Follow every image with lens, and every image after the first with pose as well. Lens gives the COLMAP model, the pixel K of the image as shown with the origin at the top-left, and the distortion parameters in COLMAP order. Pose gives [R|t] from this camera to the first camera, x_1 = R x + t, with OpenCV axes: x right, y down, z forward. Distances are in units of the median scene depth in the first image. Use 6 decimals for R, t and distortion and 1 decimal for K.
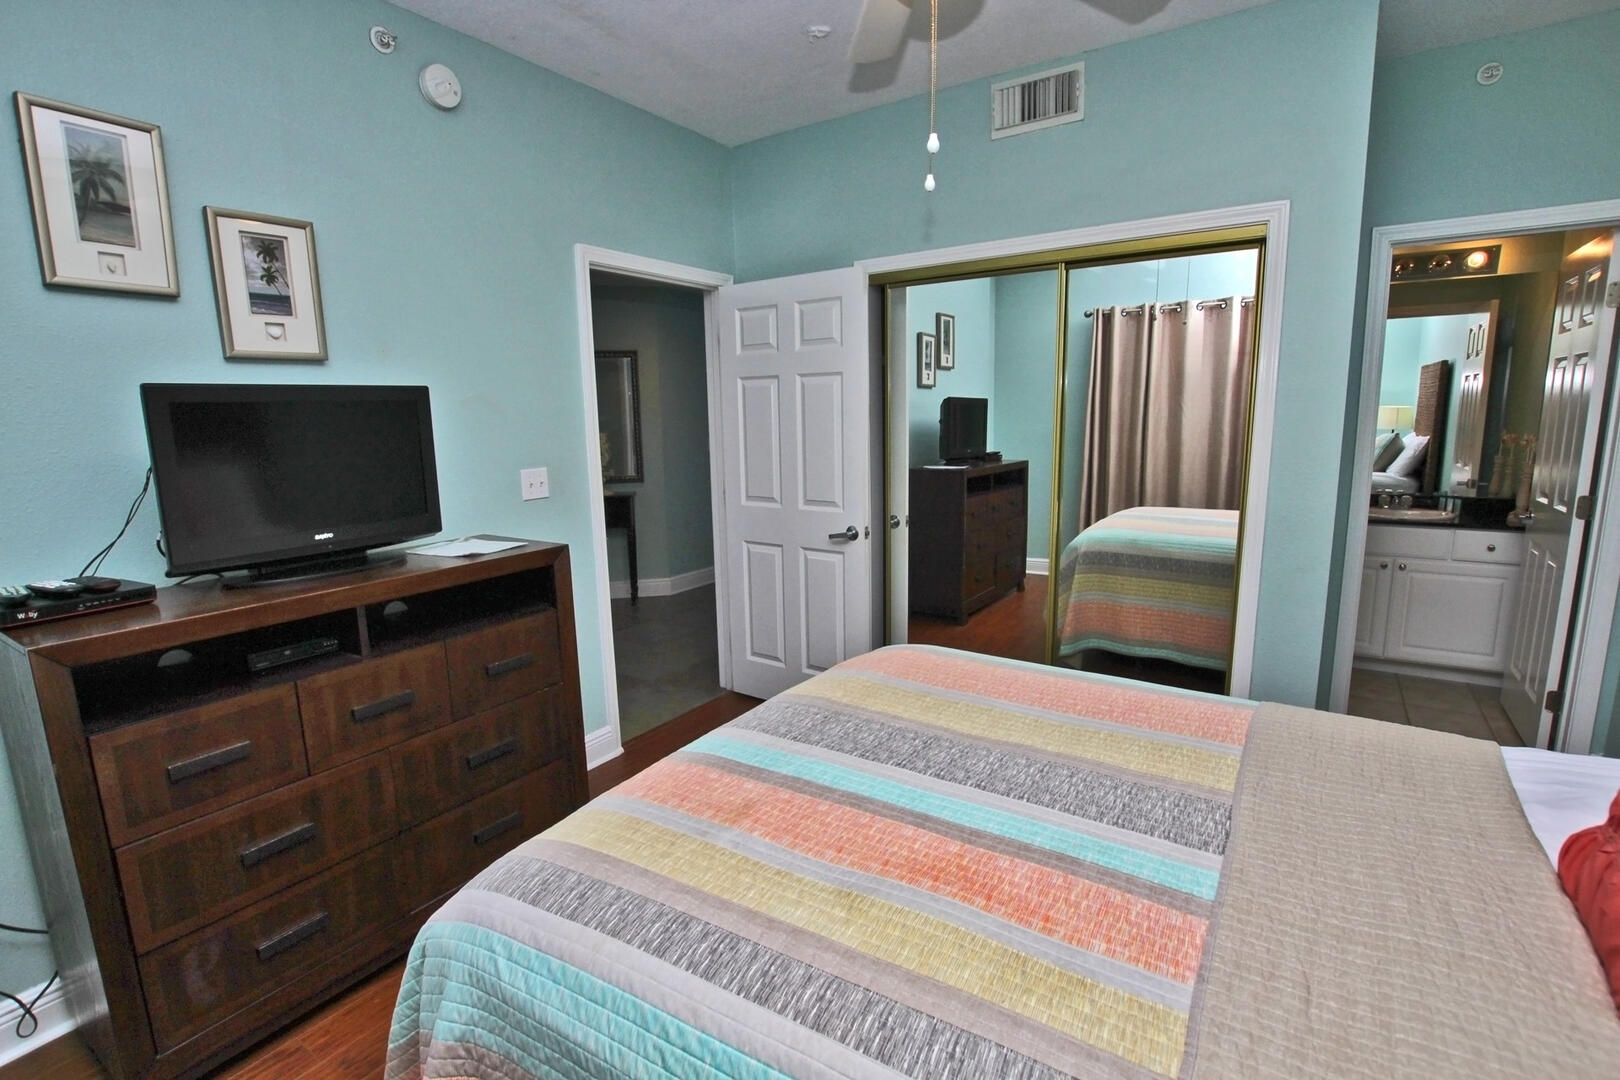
lens RADIAL K [[754.0, 0, 812.5], [0, 754.0, 542.6], [0, 0, 1]] dist [-0.020123, -0.000217]
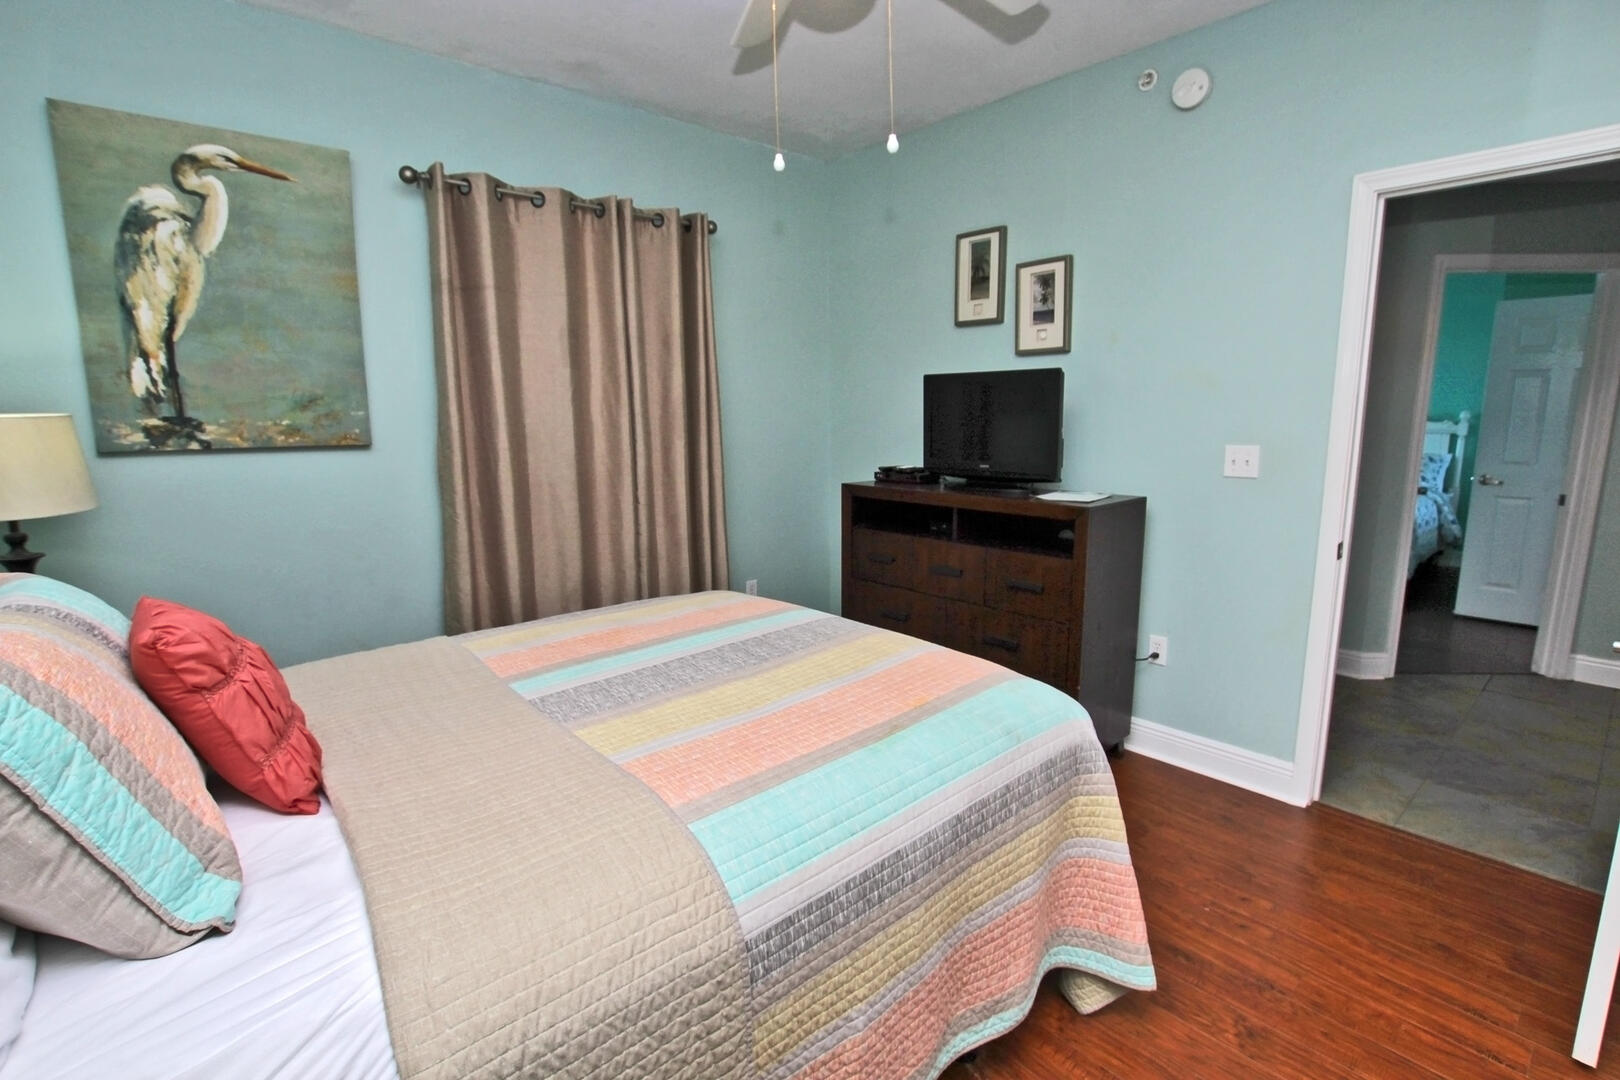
lens RADIAL K [[754.0, 0, 815.1], [0, 754.0, 536.9], [0, 0, 1]] dist [-0.020123, -0.000217]
pose [[-0.265216, 0.188809, -0.945522, 1.088708], [-0.151555, 0.960286, 0.234268, -0.200144], [0.952203, 0.205430, -0.226069, 1.134026]]
